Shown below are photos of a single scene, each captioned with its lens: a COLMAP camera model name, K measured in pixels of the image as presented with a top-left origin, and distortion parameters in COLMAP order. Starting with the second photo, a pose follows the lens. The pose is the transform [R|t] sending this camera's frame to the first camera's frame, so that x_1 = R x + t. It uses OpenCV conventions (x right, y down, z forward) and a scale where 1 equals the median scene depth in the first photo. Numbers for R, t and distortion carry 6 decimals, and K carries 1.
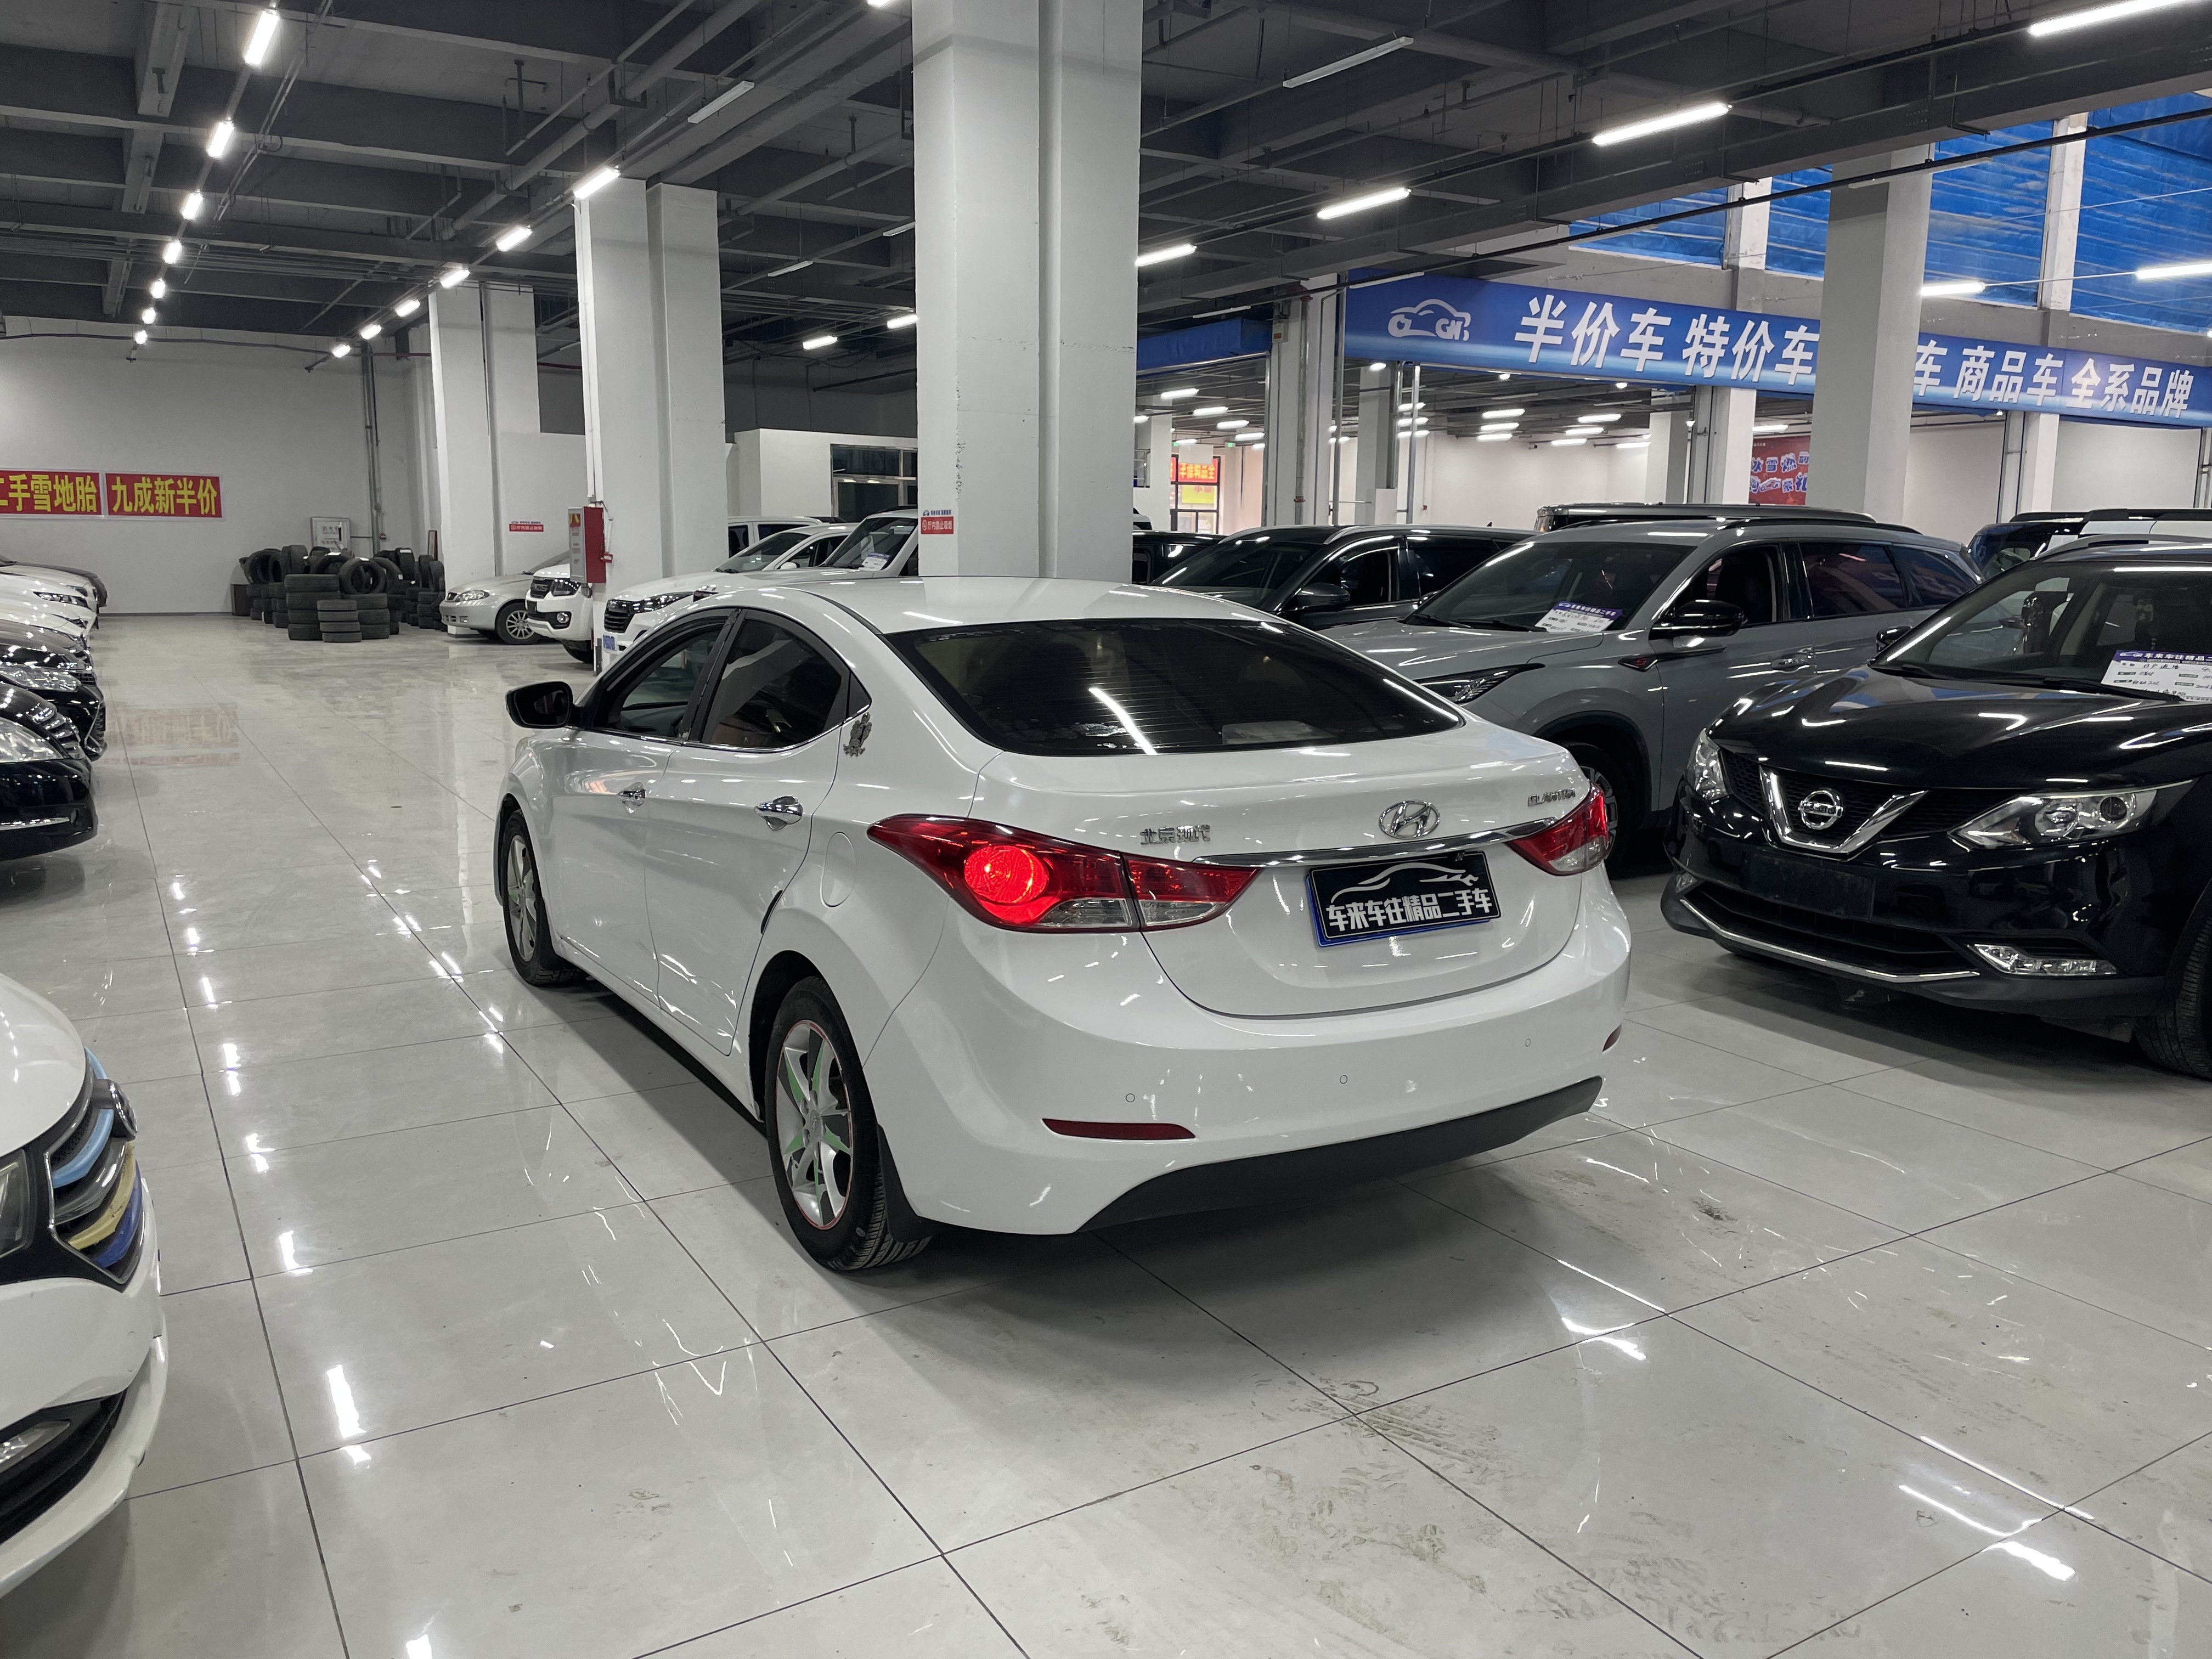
lens RADIAL K [[1667.8, 0, 1128.0], [0, 1667.8, 827.4], [0, 0, 1]] dist [0.085127, -0.113957]
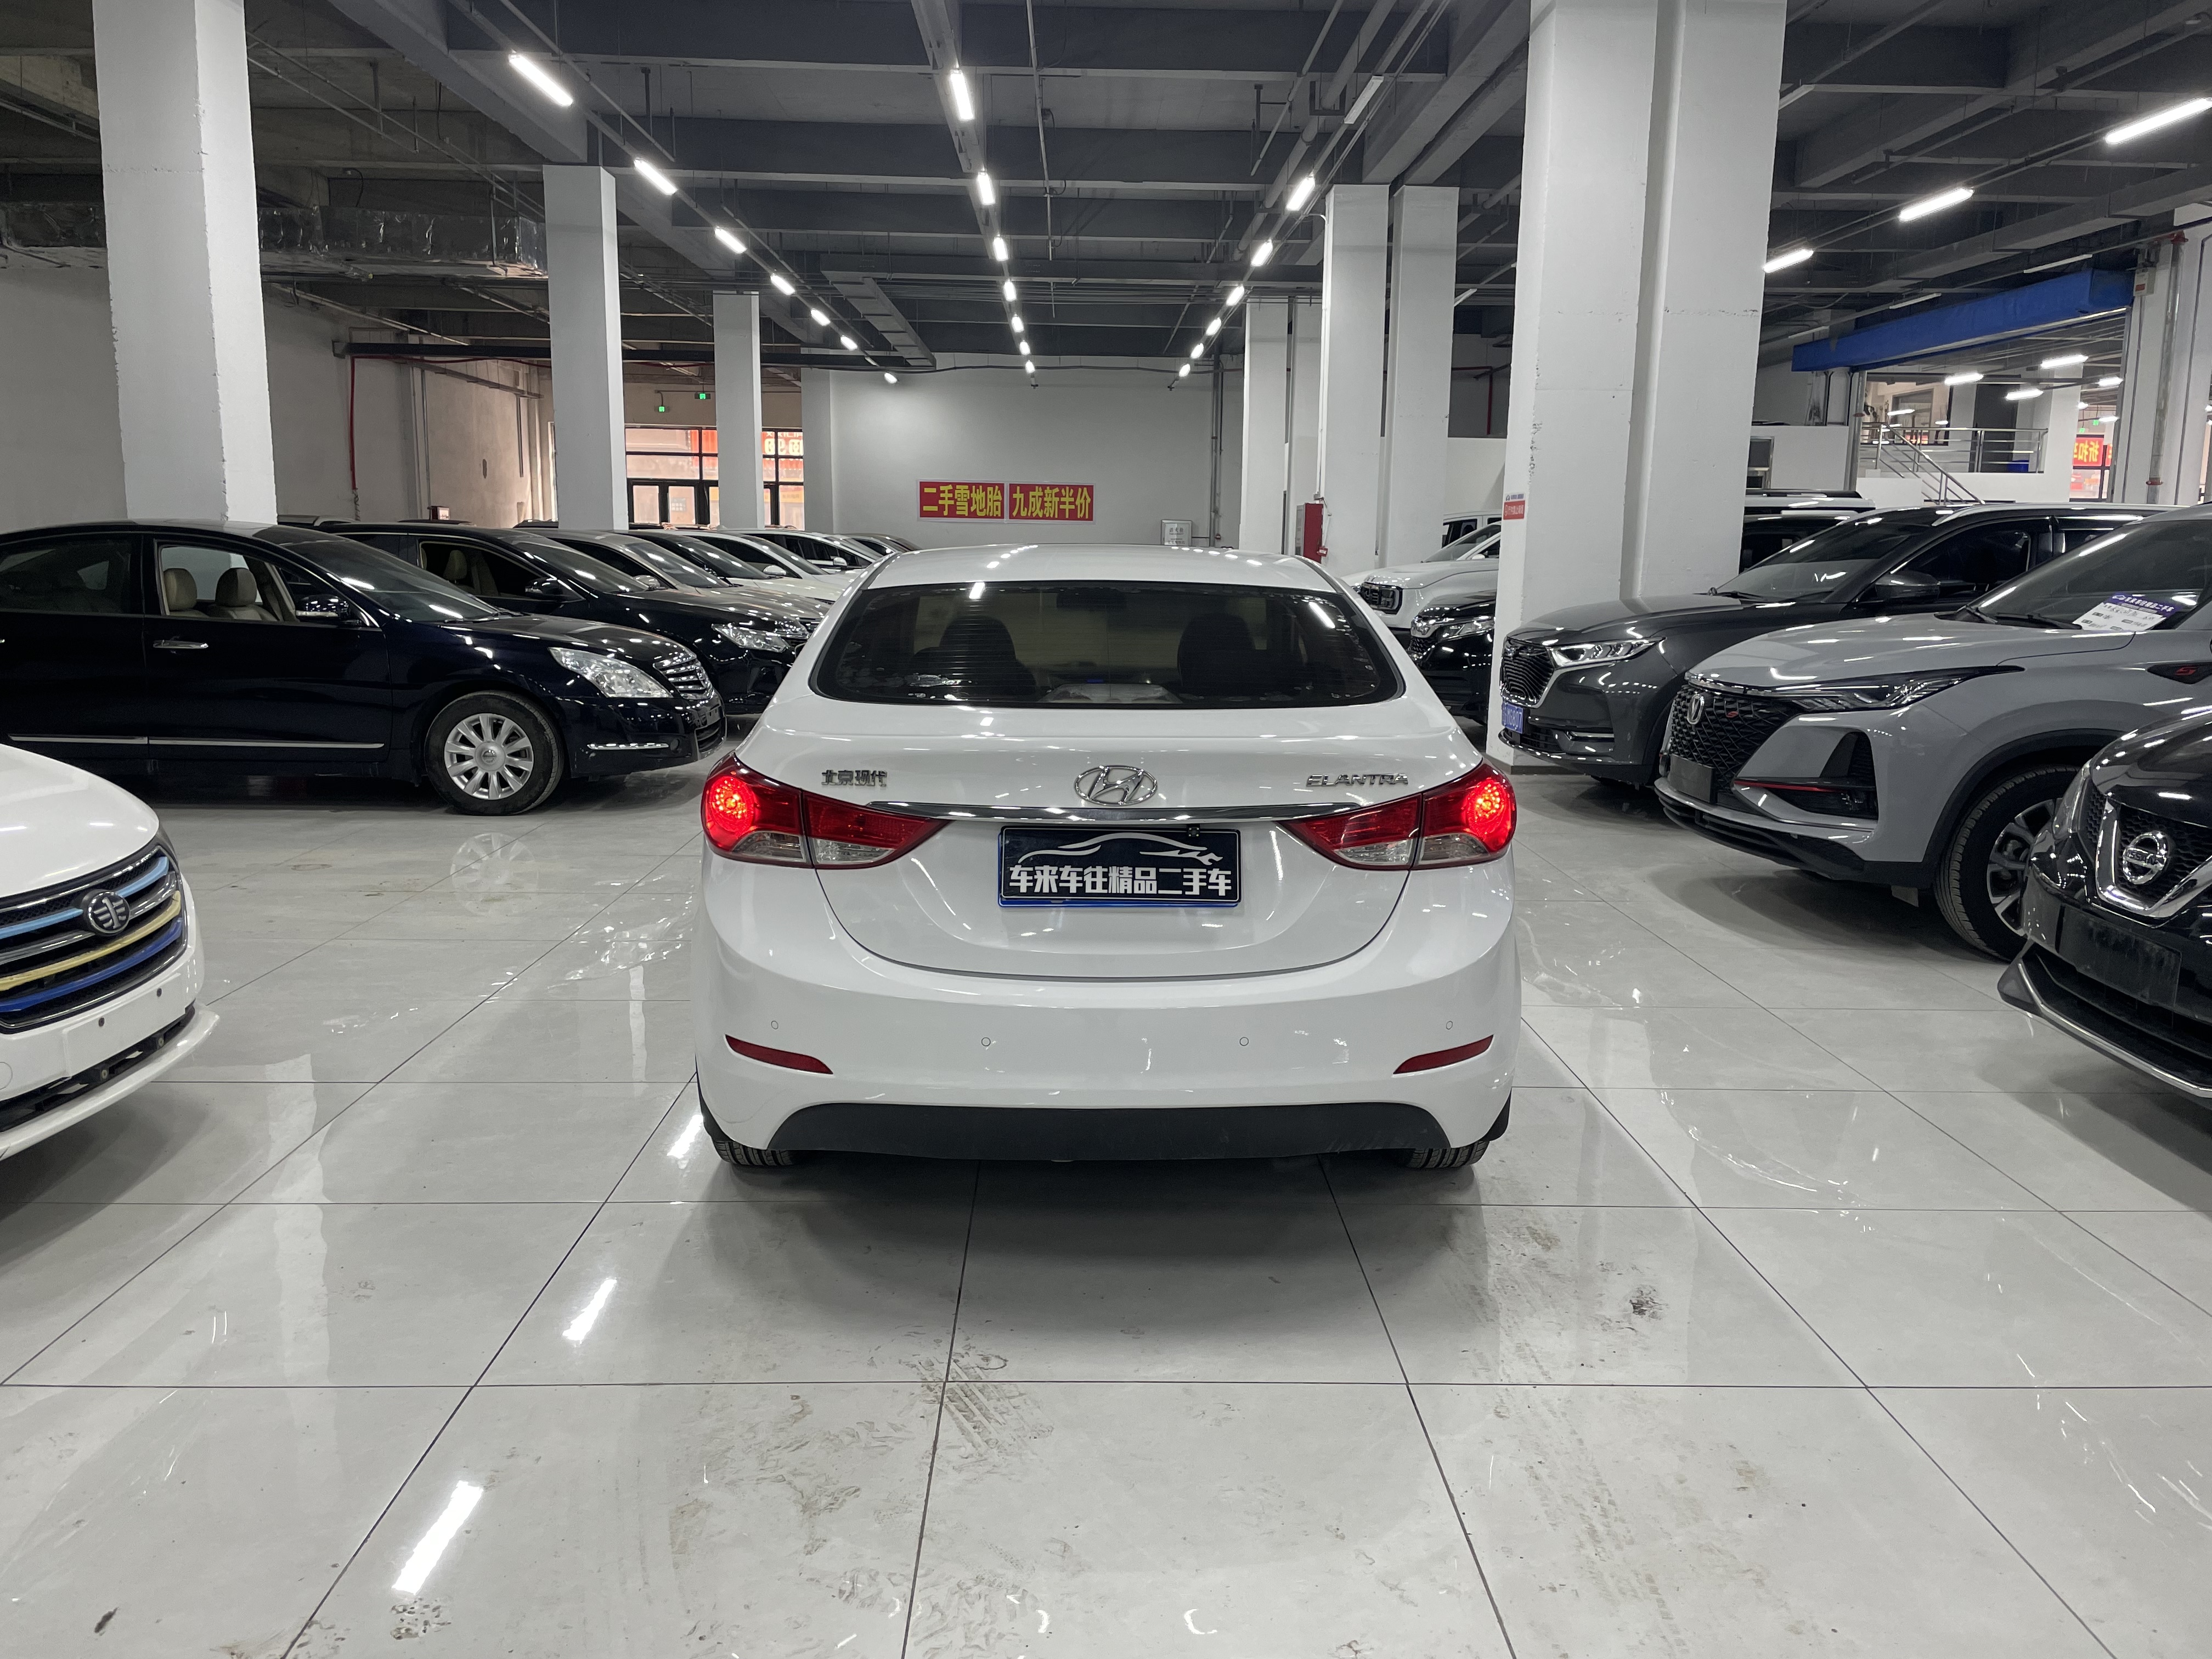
lens RADIAL K [[1667.8, 0, 1114.2], [0, 1667.8, 830.2], [0, 0, 1]] dist [0.085127, -0.113957]
pose [[0.863774, 0.087130, -0.496289, 0.085834], [-0.086936, 0.995936, 0.023540, -0.000188], [0.496323, 0.022812, 0.867838, 0.024643]]
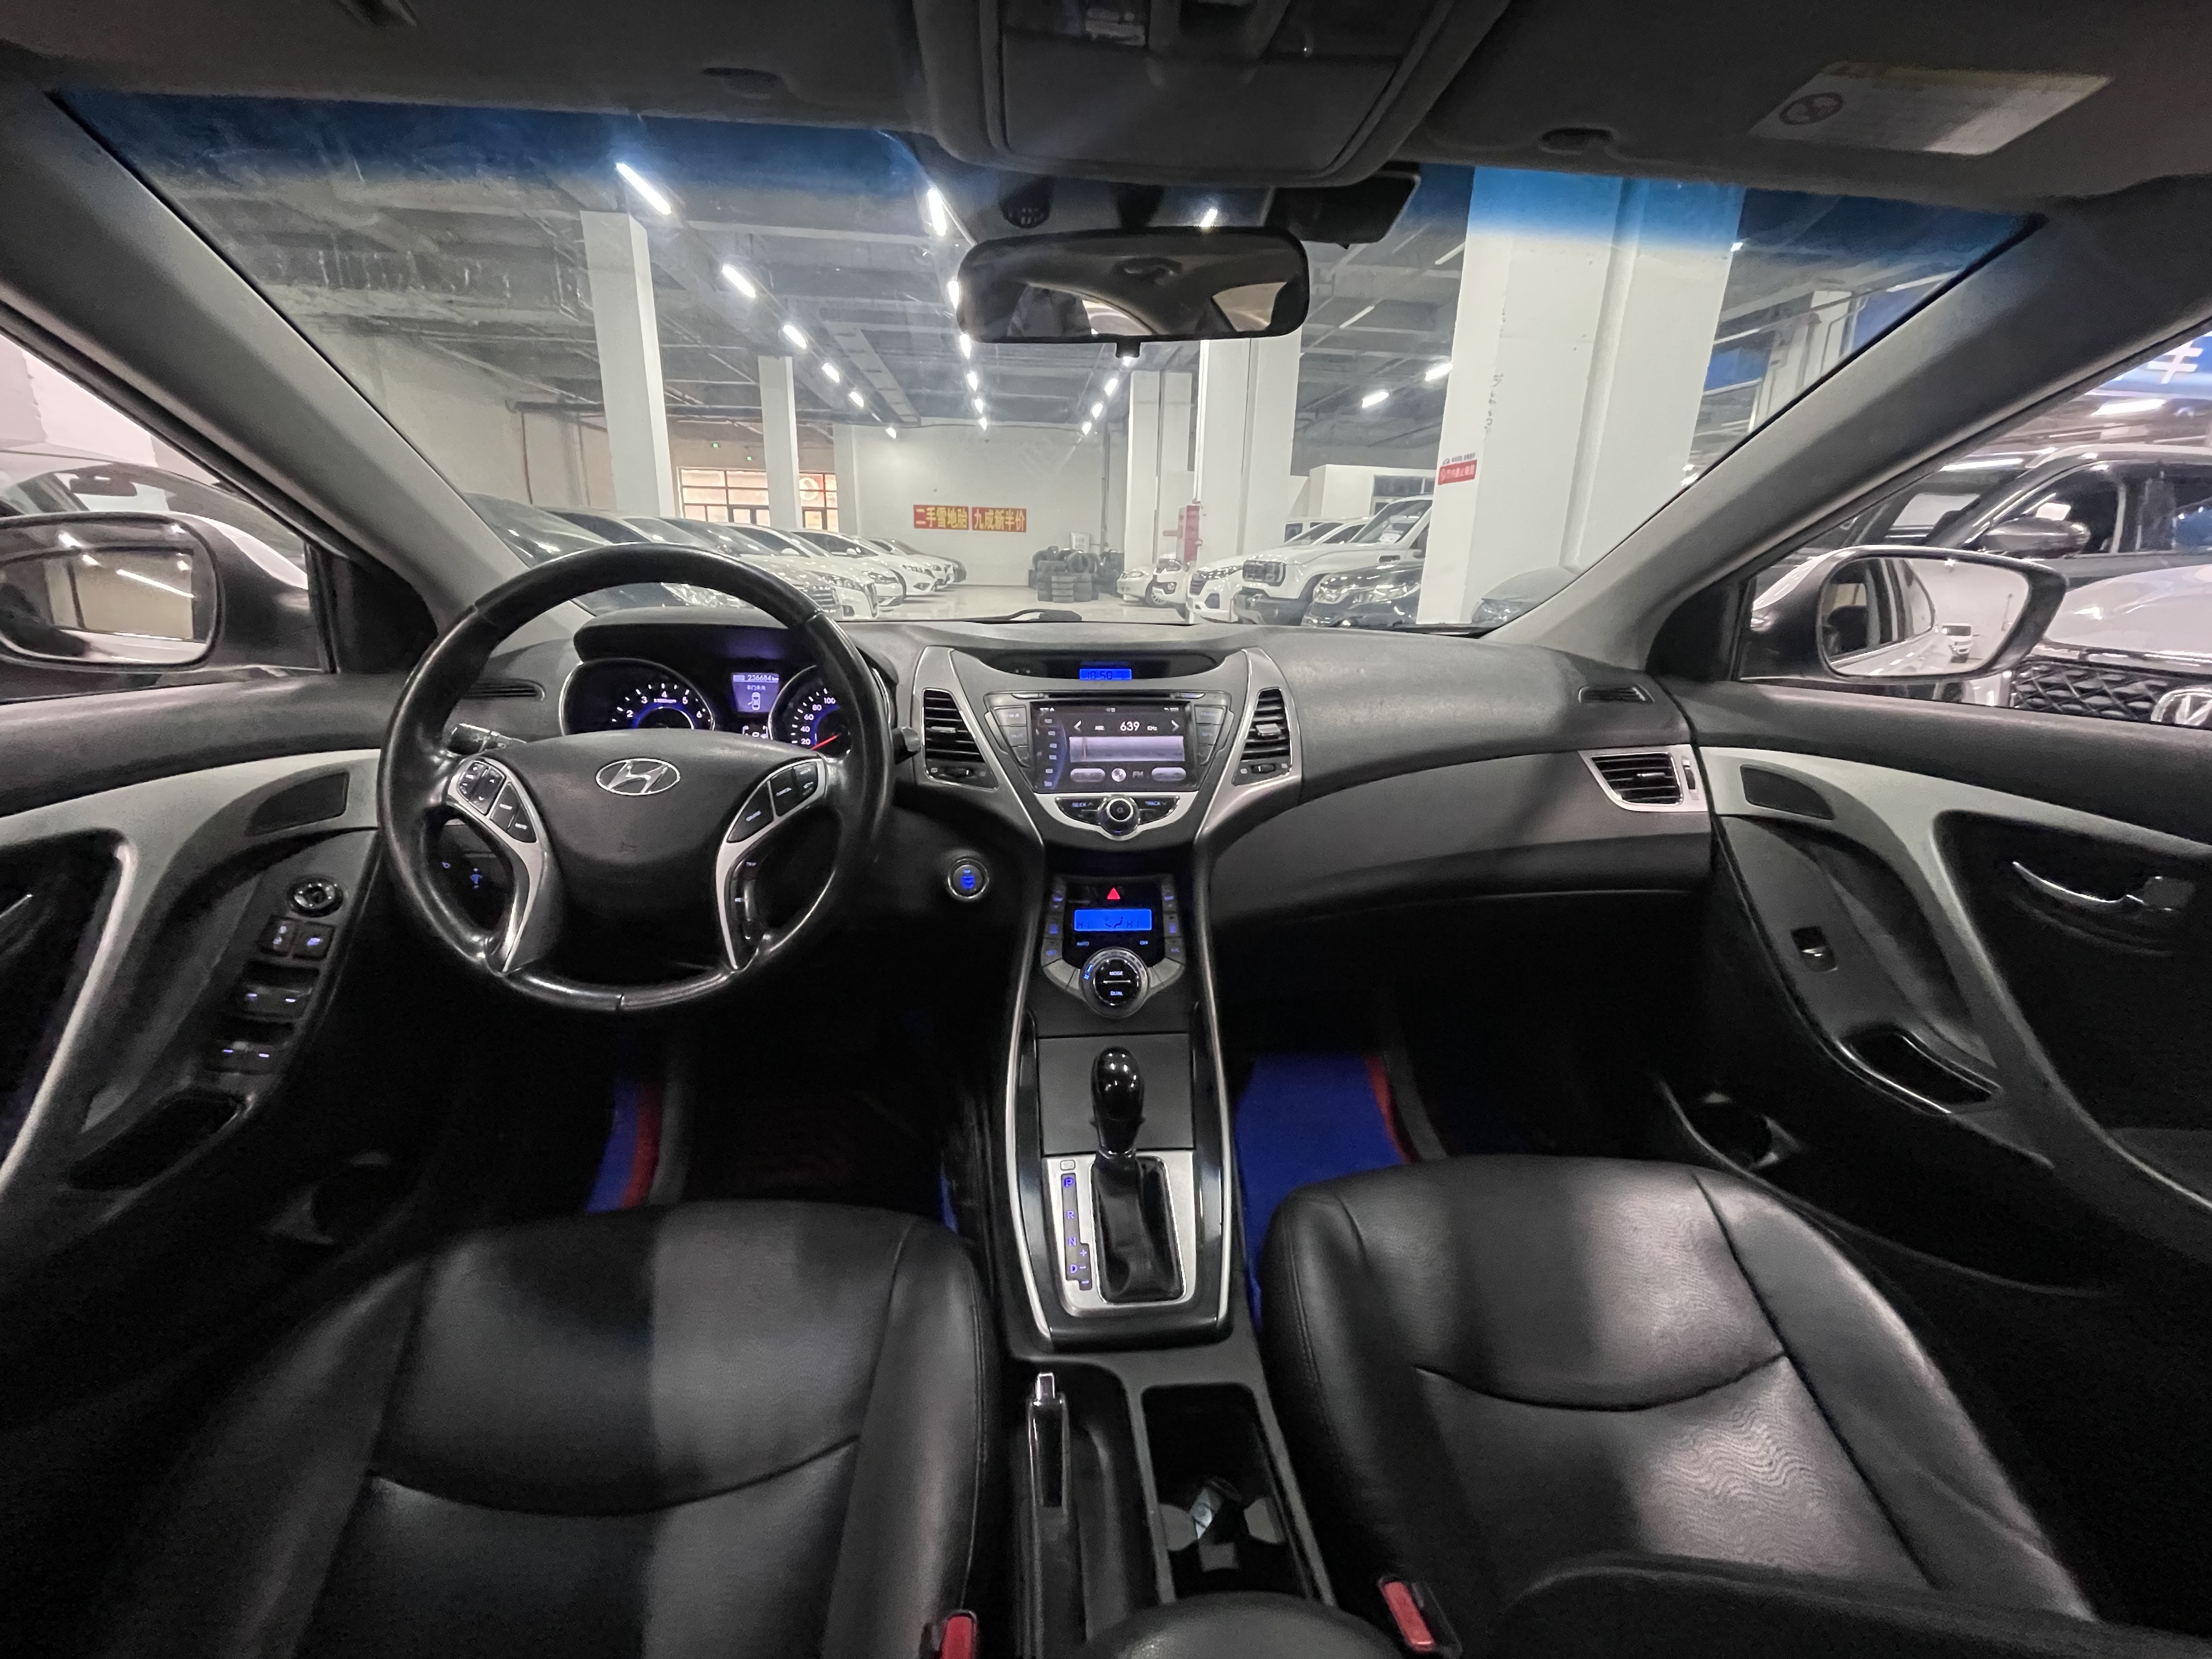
lens RADIAL K [[890.3, 0, 1098.6], [0, 890.3, 837.9], [0, 0, 1]] dist [-0.010800, 0.001883]
pose [[0.895639, 0.146628, -0.419917, -0.025058], [-0.090881, 0.984510, 0.149936, -0.014655], [0.435397, -0.096127, 0.895092, 0.202741]]
